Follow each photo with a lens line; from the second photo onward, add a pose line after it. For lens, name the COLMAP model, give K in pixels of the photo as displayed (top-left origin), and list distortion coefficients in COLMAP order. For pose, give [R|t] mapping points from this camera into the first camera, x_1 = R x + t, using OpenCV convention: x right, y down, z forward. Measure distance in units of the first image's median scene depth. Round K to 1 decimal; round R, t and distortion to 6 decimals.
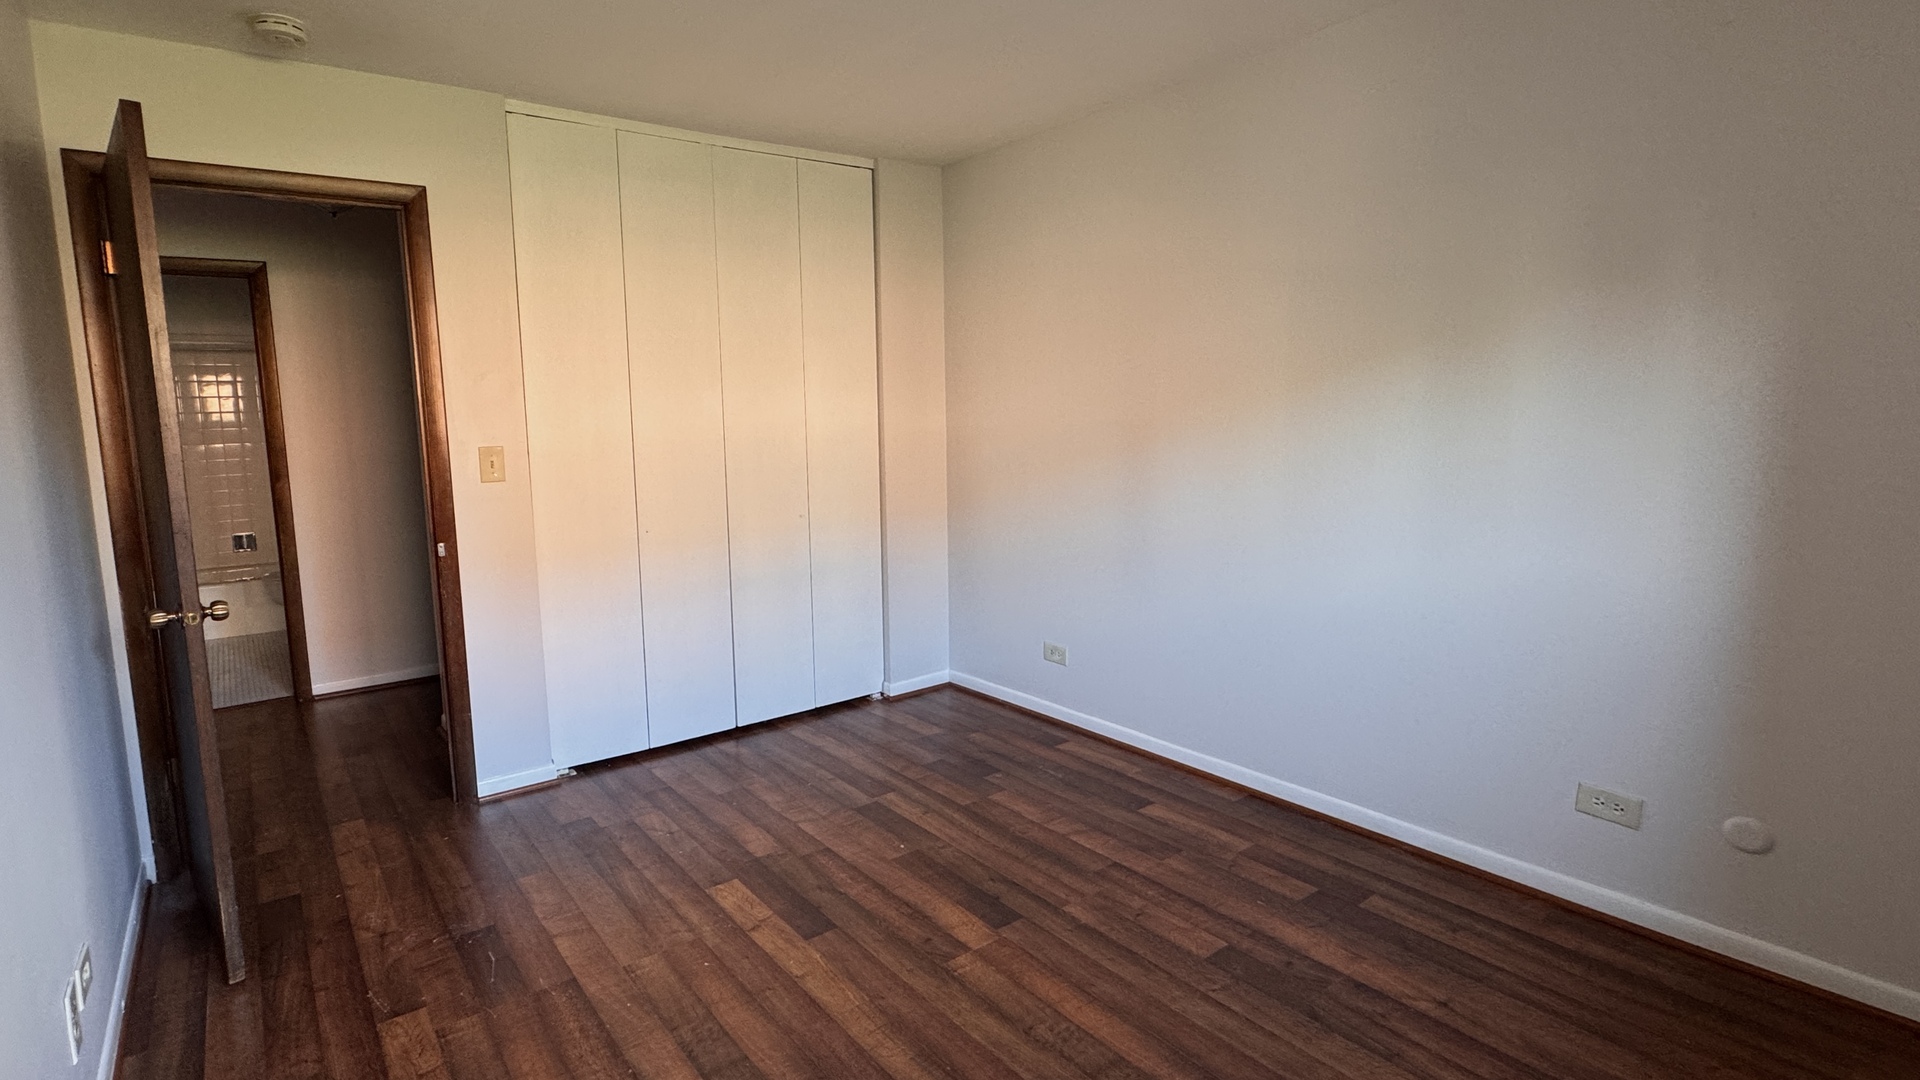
lens RADIAL K [[960.6, 0, 956.4], [0, 960.6, 537.1], [0, 0, 1]] dist [0.003847, 0.000428]
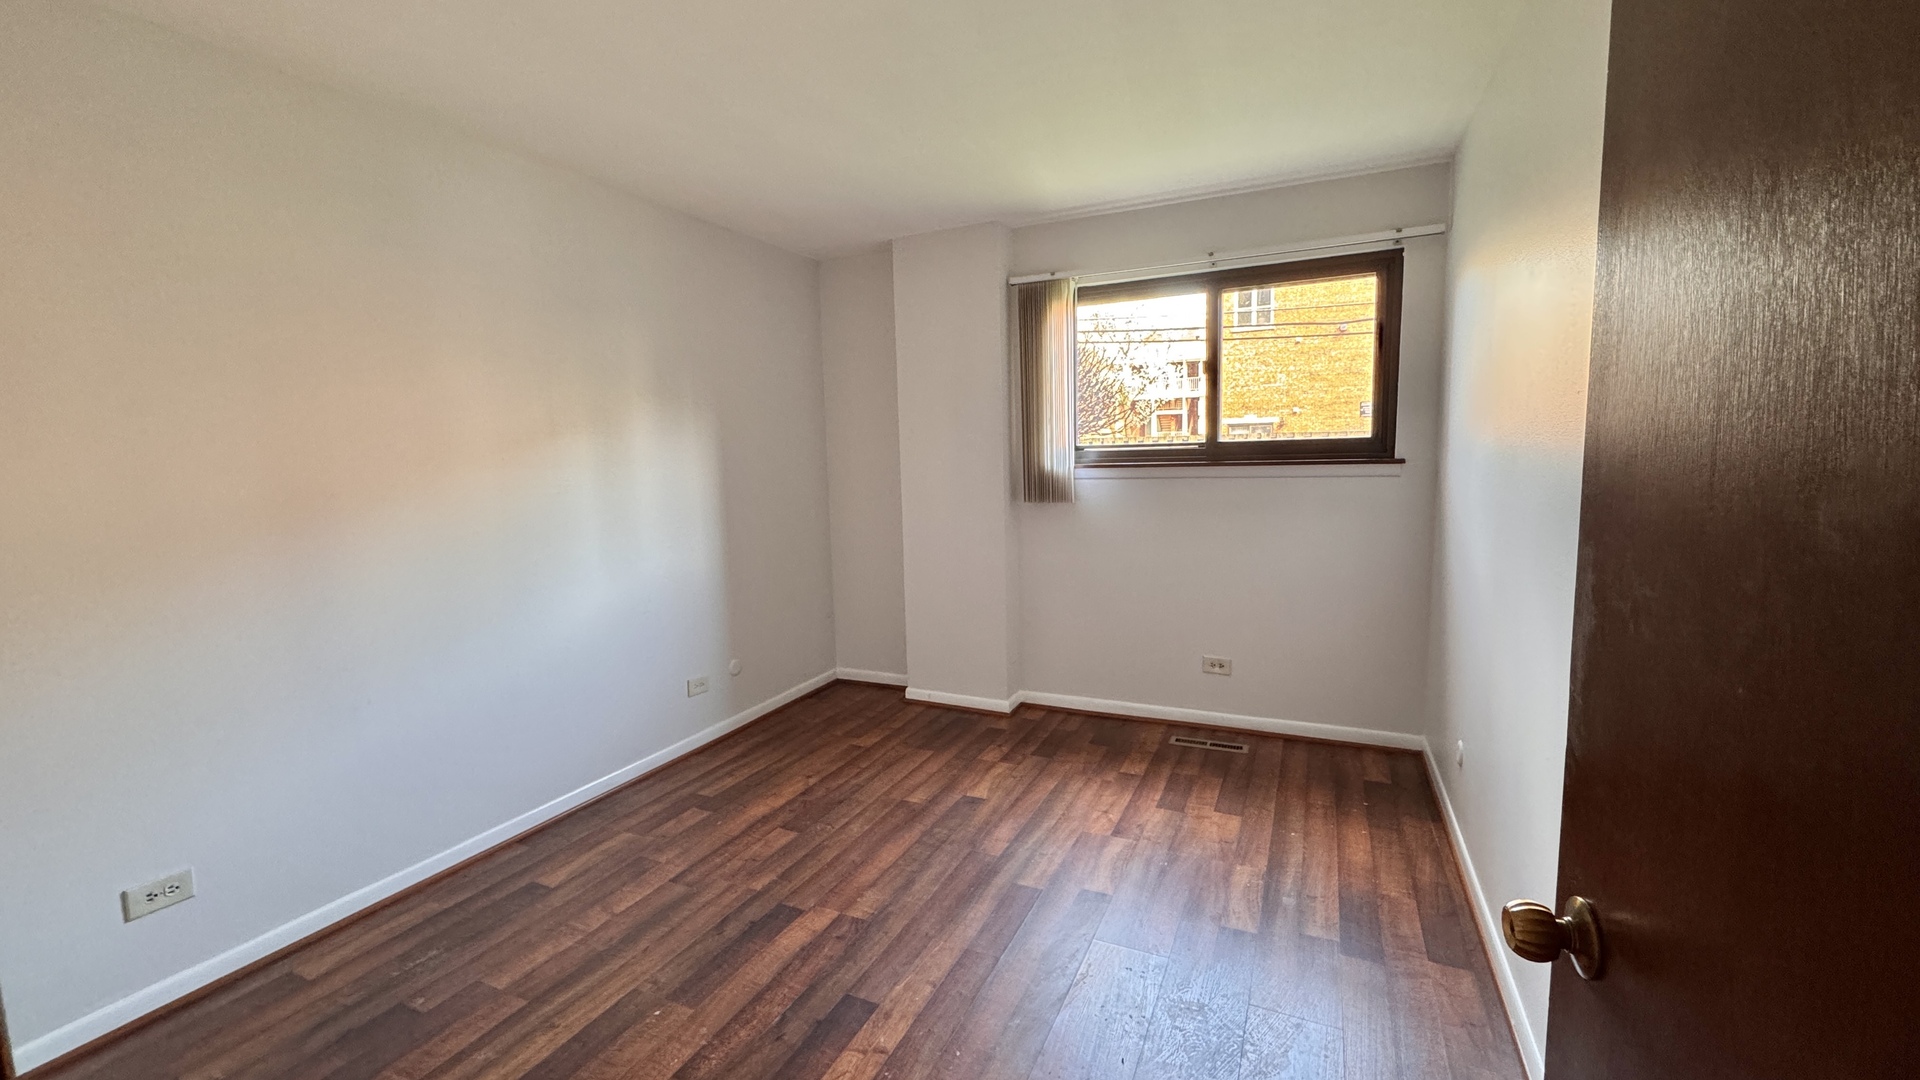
lens RADIAL K [[771.2, 0, 958.3], [0, 771.2, 539.5], [0, 0, 1]] dist [0.000753, -0.000048]
pose [[-0.469698, -0.056371, 0.881025, -0.772950], [0.154502, 0.977309, 0.144901, -0.120542], [-0.869202, 0.204180, -0.450331, 1.085539]]
